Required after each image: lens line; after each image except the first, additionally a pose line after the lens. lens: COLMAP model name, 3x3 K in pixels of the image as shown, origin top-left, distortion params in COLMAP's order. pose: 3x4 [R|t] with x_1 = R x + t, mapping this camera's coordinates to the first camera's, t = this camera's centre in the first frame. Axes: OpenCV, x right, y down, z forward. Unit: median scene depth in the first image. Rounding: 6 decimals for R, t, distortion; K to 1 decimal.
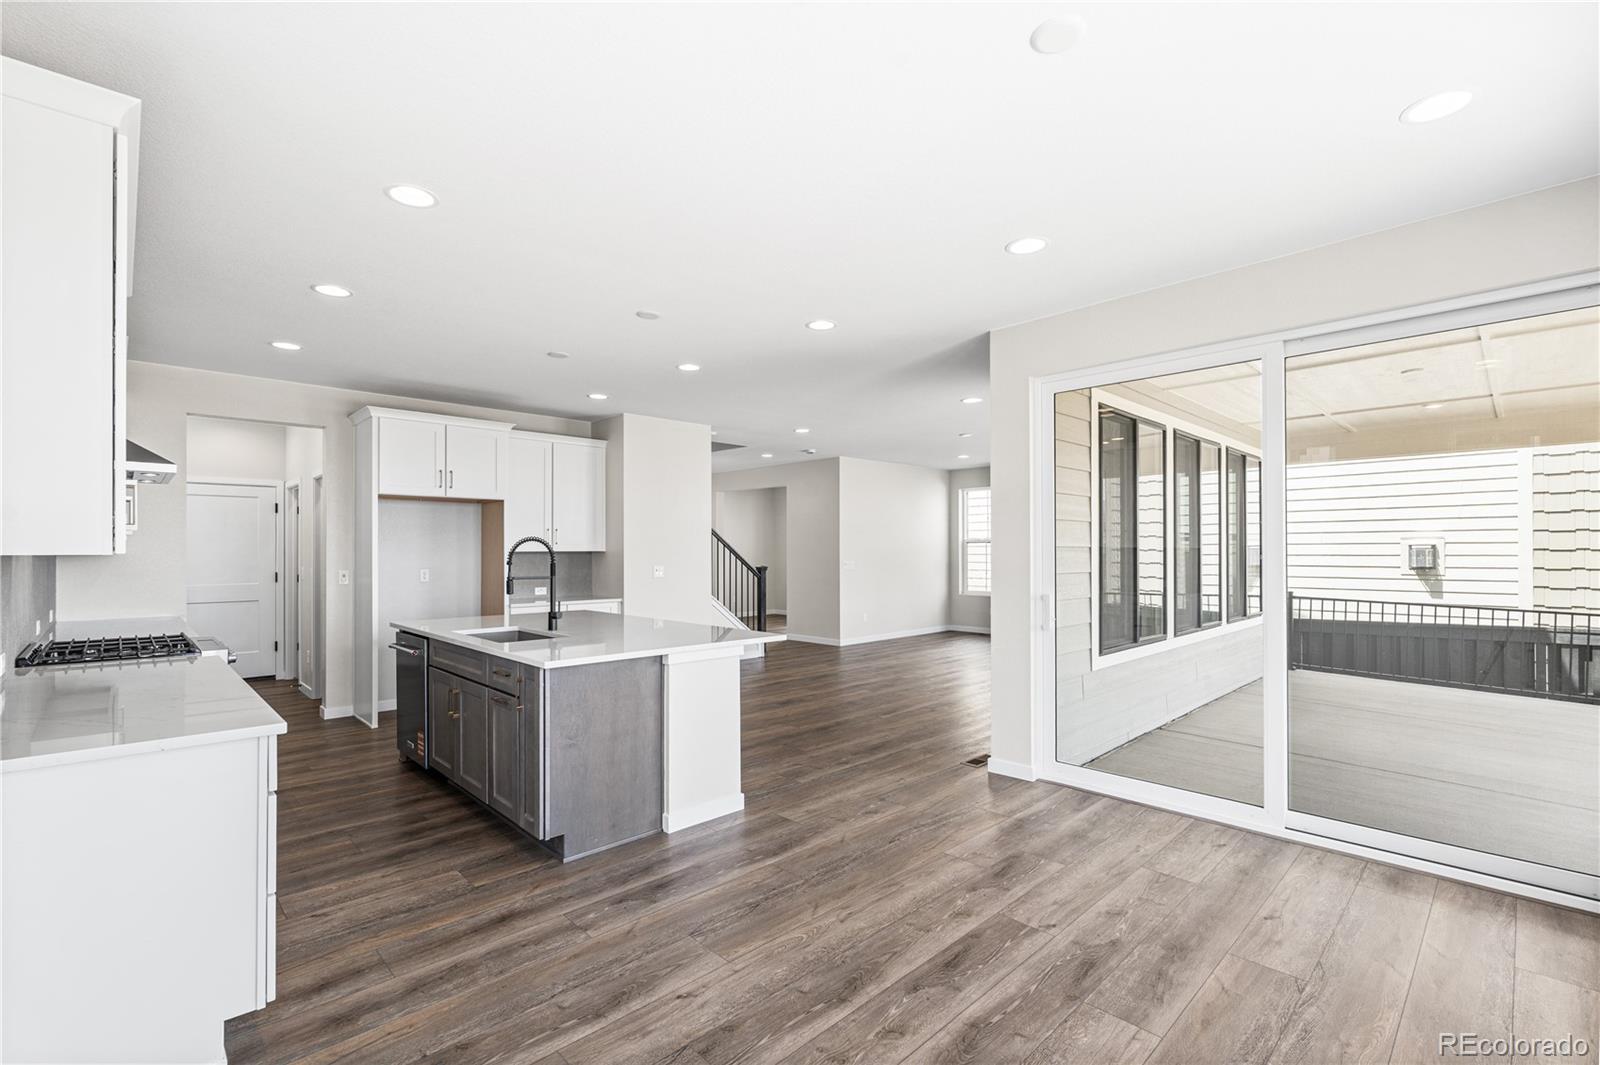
lens RADIAL K [[704.5, 0, 798.2], [0, 704.5, 541.6], [0, 0, 1]] dist [-0.003034, 0.000317]
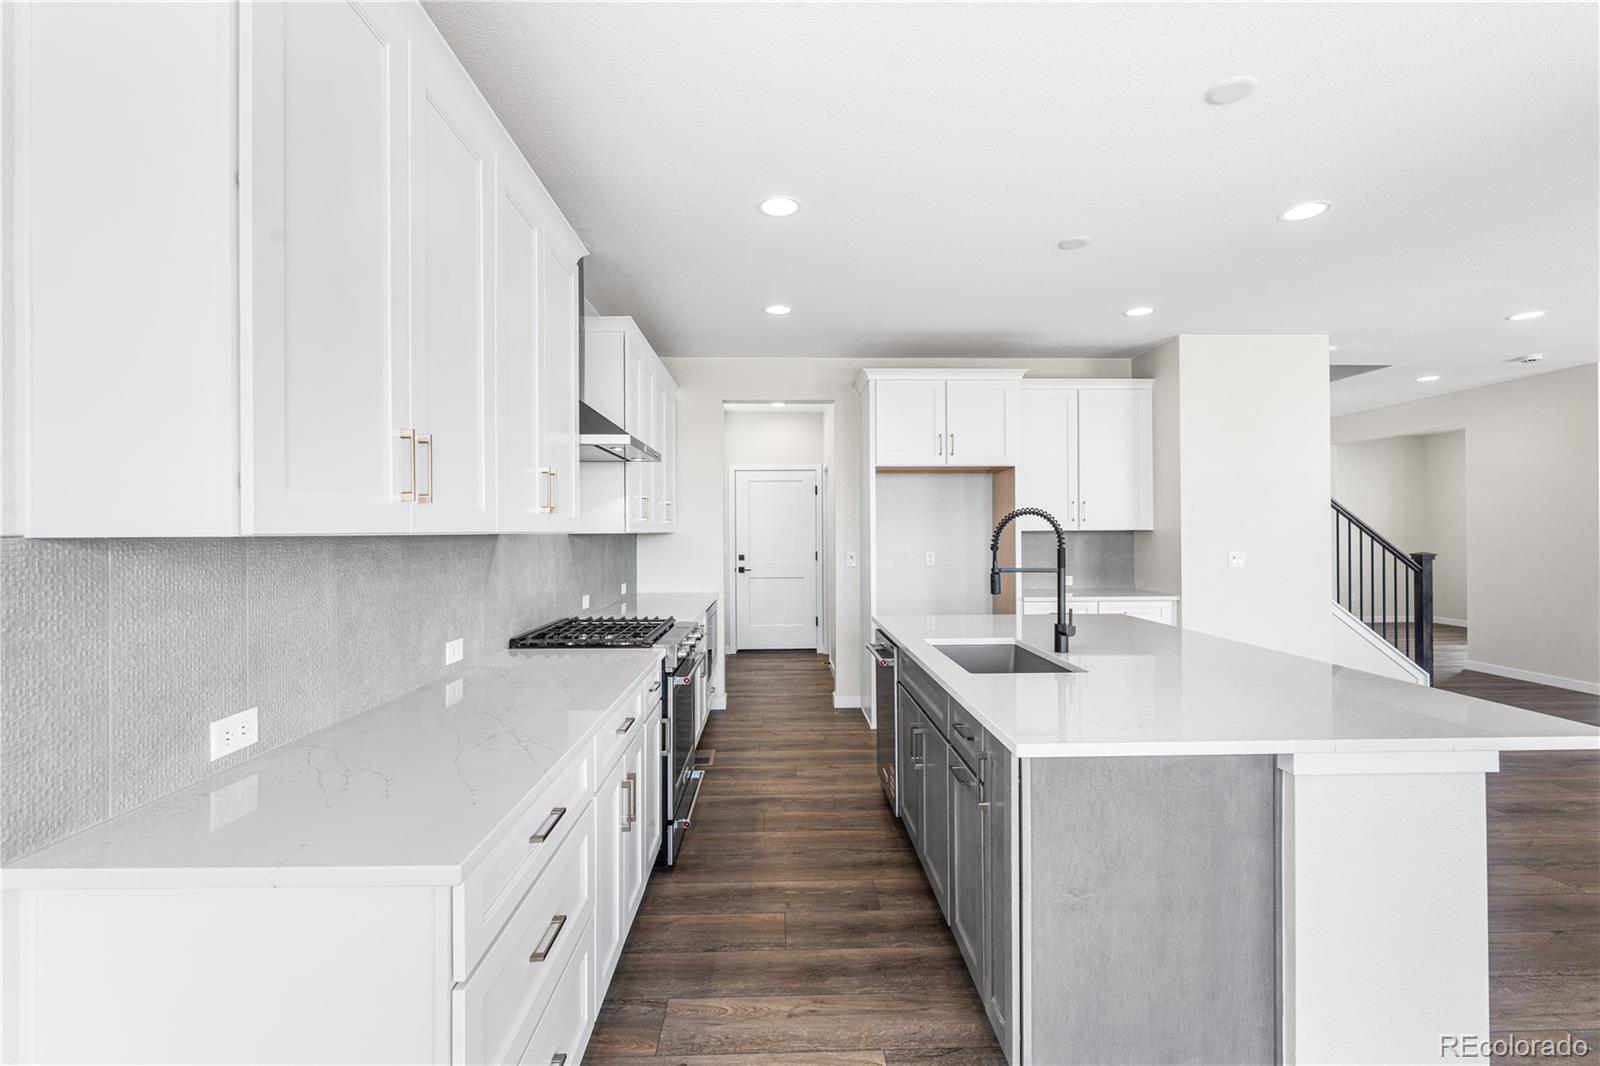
lens RADIAL K [[704.5, 0, 796.7], [0, 704.5, 532.5], [0, 0, 1]] dist [-0.003034, 0.000317]
pose [[0.738245, -0.001514, -0.674531, -0.068726], [0.012517, 0.999856, 0.011455, 0.004184], [0.674417, -0.016899, 0.738158, 0.268950]]
